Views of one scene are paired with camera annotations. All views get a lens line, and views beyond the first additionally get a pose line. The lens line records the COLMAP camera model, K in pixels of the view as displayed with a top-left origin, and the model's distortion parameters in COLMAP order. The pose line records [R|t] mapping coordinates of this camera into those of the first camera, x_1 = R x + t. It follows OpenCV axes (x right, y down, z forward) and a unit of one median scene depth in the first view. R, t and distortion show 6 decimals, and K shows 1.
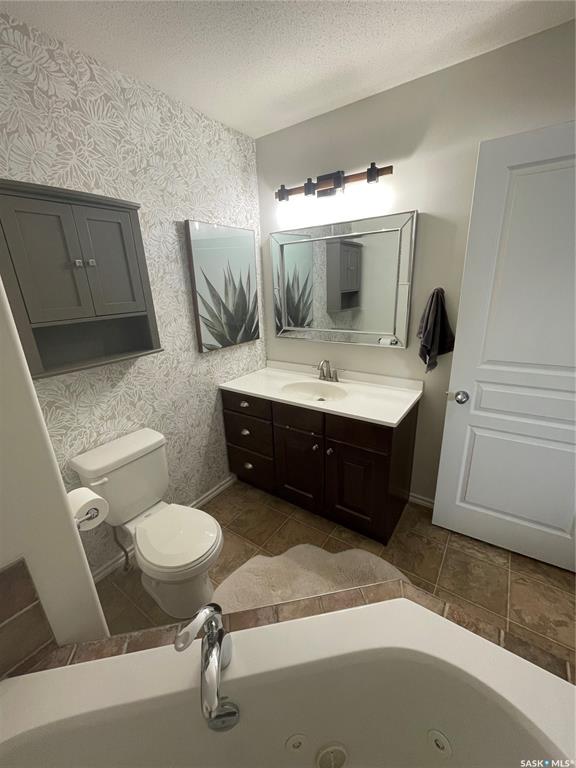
lens RADIAL K [[311.6, 0, 288.0], [0, 311.6, 384.0], [0, 0, 1]] dist [-0.002293, -0.000643]
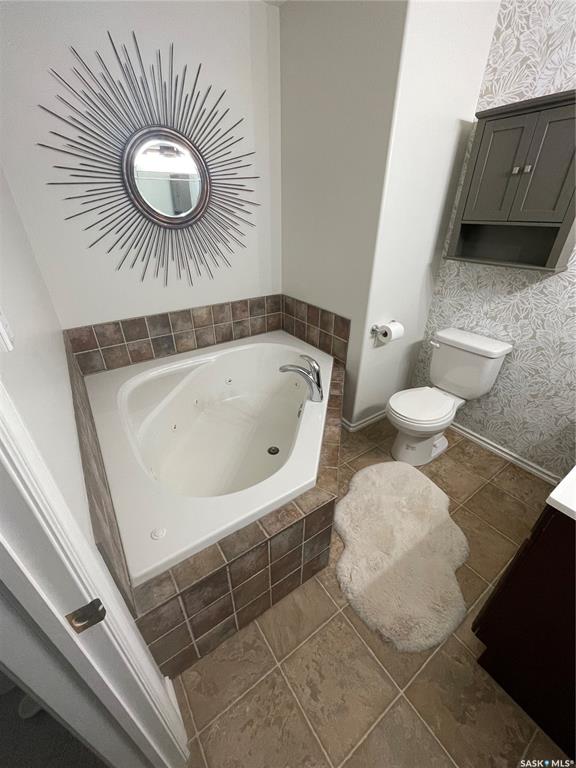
lens RADIAL K [[311.6, 0, 288.0], [0, 311.6, 384.0], [0, 0, 1]] dist [-0.002293, -0.000643]
pose [[-0.356342, 0.490819, -0.795058, 0.768508], [-0.279442, 0.755986, 0.591944, -0.183952], [0.891590, 0.433107, -0.132234, 0.580754]]
